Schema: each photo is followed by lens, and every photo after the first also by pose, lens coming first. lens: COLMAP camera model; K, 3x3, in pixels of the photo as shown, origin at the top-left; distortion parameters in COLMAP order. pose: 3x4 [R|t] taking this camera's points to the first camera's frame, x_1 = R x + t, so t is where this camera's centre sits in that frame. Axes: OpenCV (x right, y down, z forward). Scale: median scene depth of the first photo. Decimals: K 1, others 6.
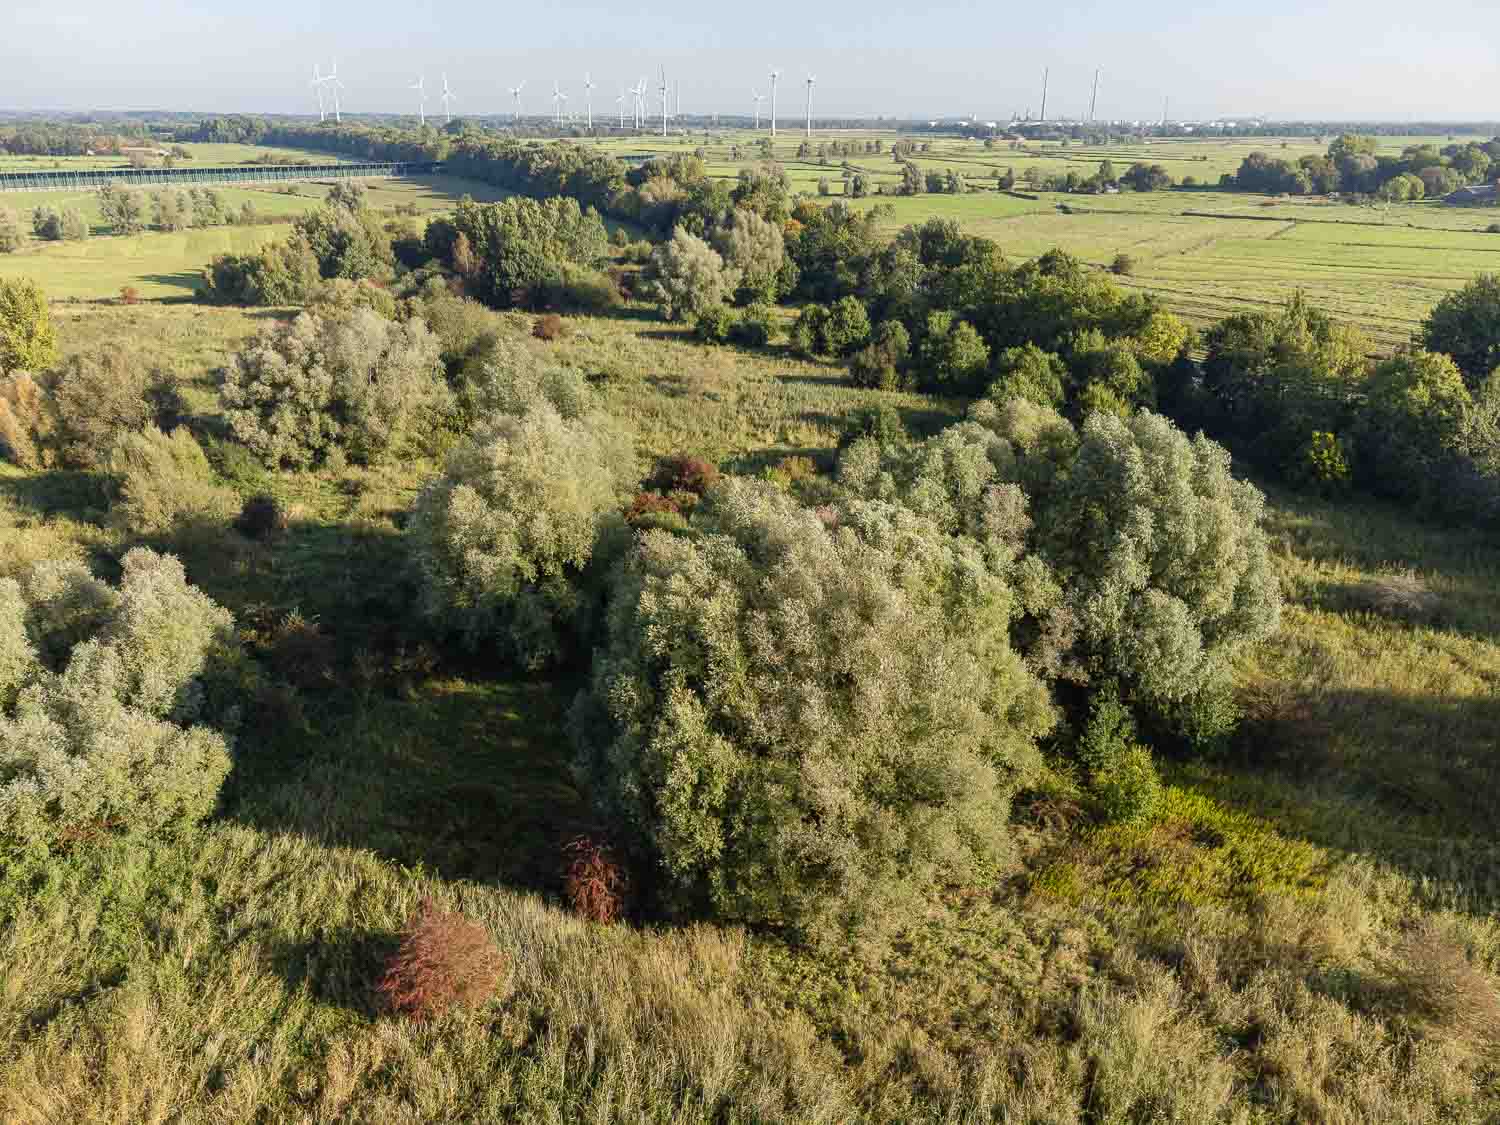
lens RADIAL K [[1120.8, 0, 747.6], [0, 1120.8, 564.8], [0, 0, 1]] dist [0.006431, 0.024570]
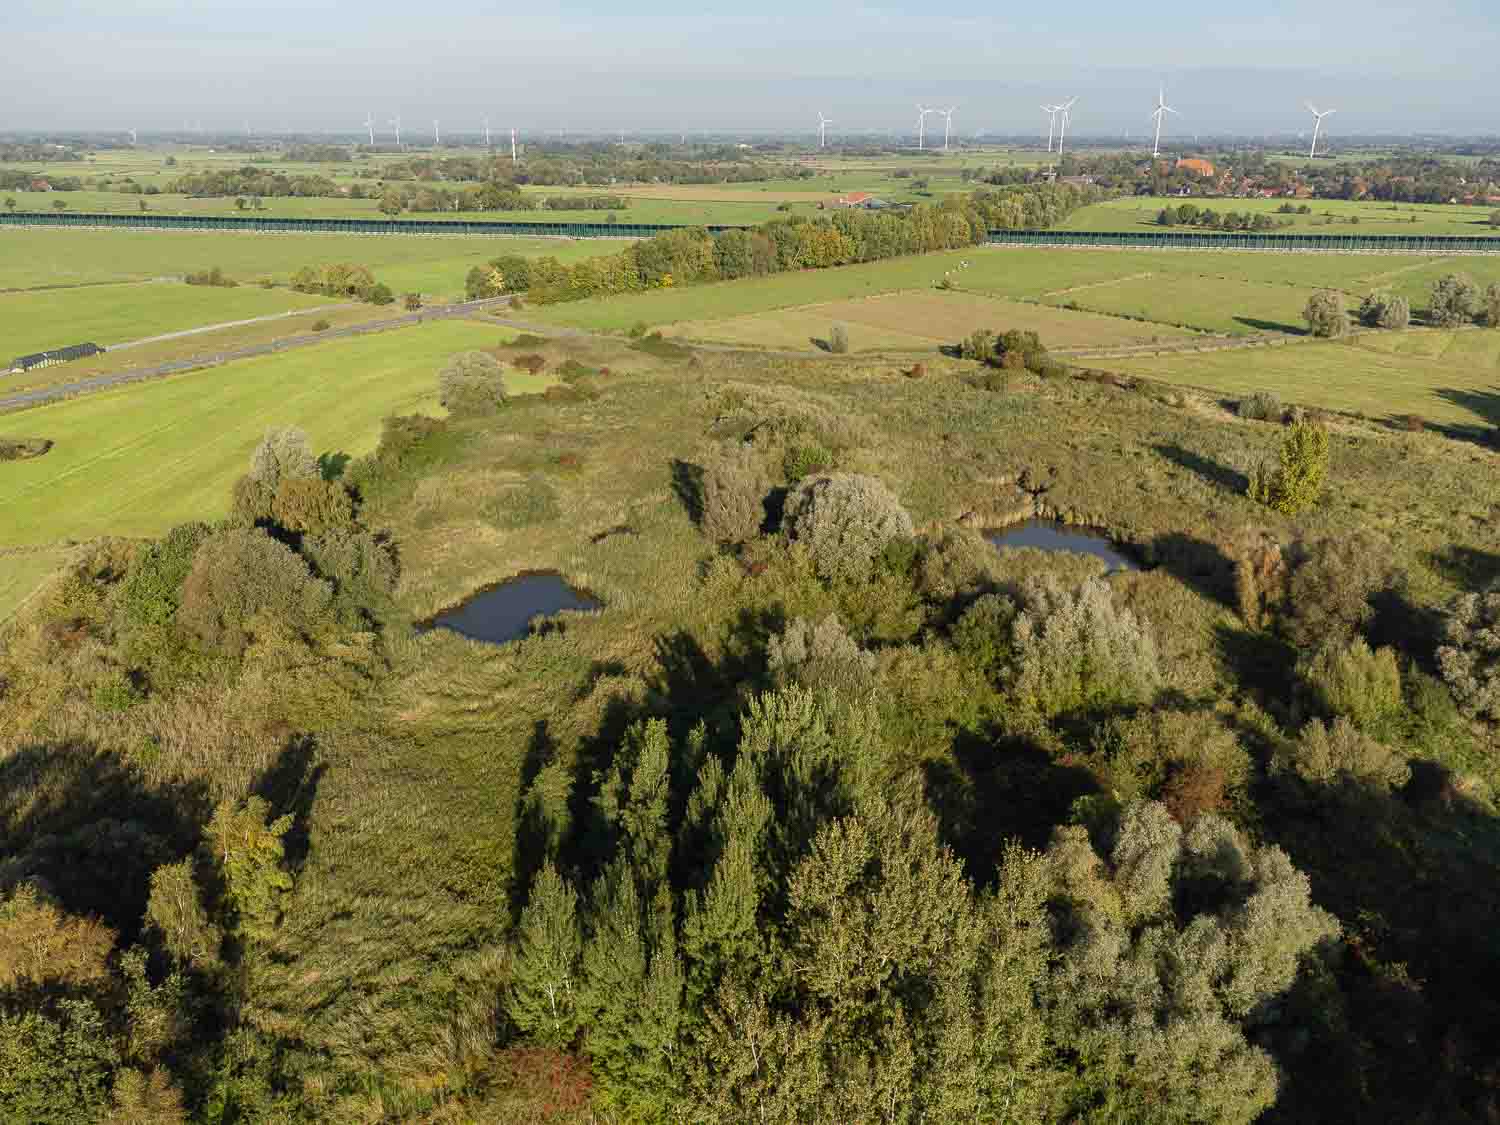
lens RADIAL K [[1120.8, 0, 747.6], [0, 1120.8, 564.8], [0, 0, 1]] dist [0.006431, 0.024570]
pose [[0.508354, 0.304494, -0.805518, 0.001158], [-0.322228, 0.934707, 0.149974, -0.159729], [0.798590, 0.183321, 0.573278, -0.065953]]
